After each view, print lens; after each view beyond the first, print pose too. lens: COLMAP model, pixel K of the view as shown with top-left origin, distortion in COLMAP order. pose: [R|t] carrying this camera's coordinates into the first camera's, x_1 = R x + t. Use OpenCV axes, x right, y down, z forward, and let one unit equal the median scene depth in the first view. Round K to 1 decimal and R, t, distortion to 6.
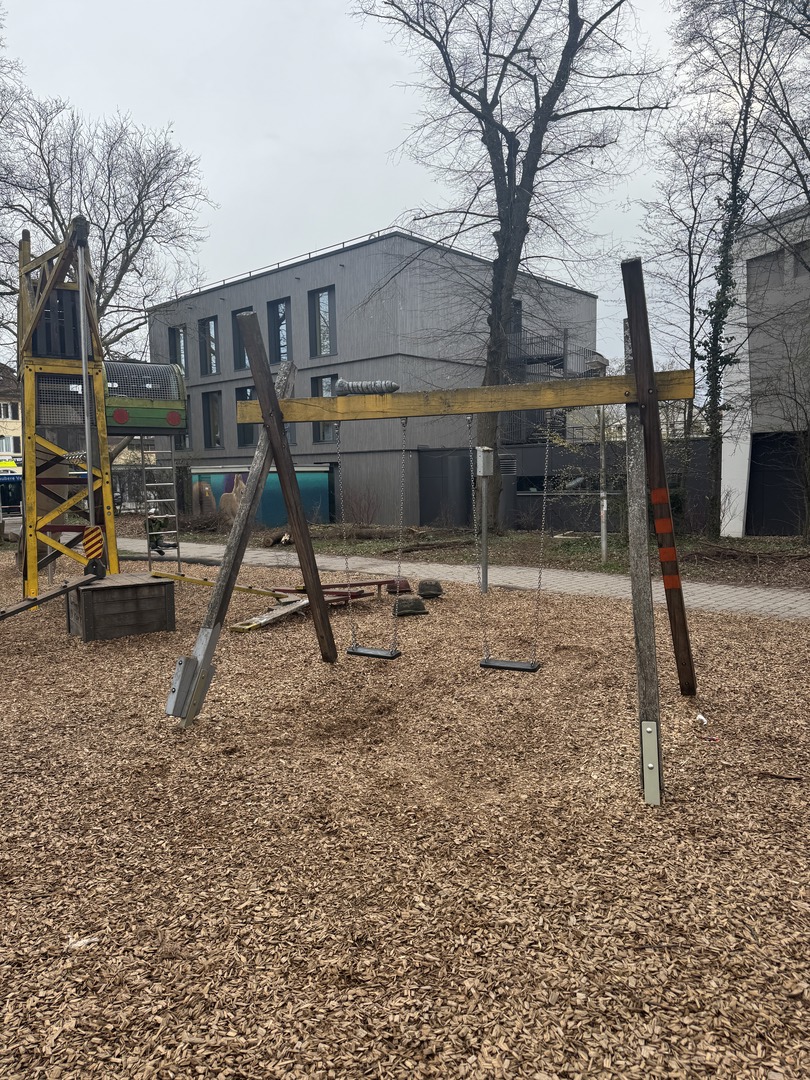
lens RADIAL K [[758.1, 0, 404.7], [0, 758.1, 541.6], [0, 0, 1]] dist [0.027385, -0.024862]
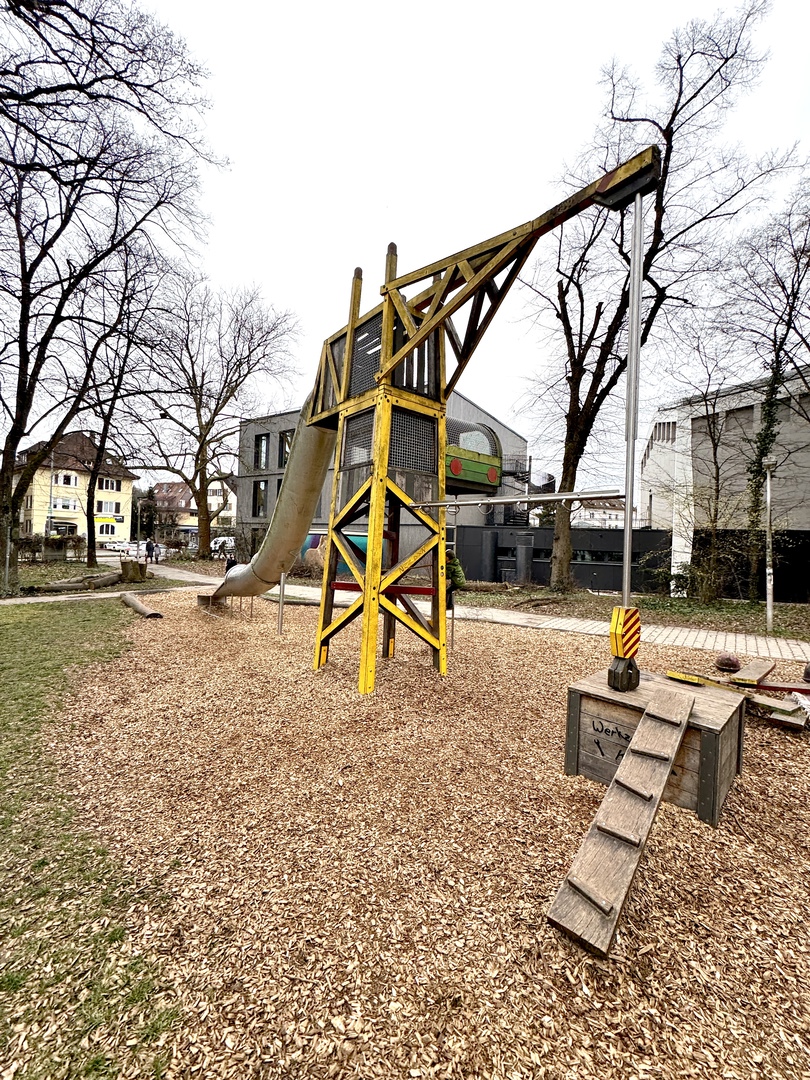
lens RADIAL K [[428.8, 0, 406.1], [0, 428.8, 540.6], [0, 0, 1]] dist [0.004057, 0.000149]
pose [[0.985233, 0.055416, 0.162004, -0.415139], [-0.040035, 0.994507, -0.096713, -0.021086], [-0.166474, 0.088799, 0.982039, 0.421314]]
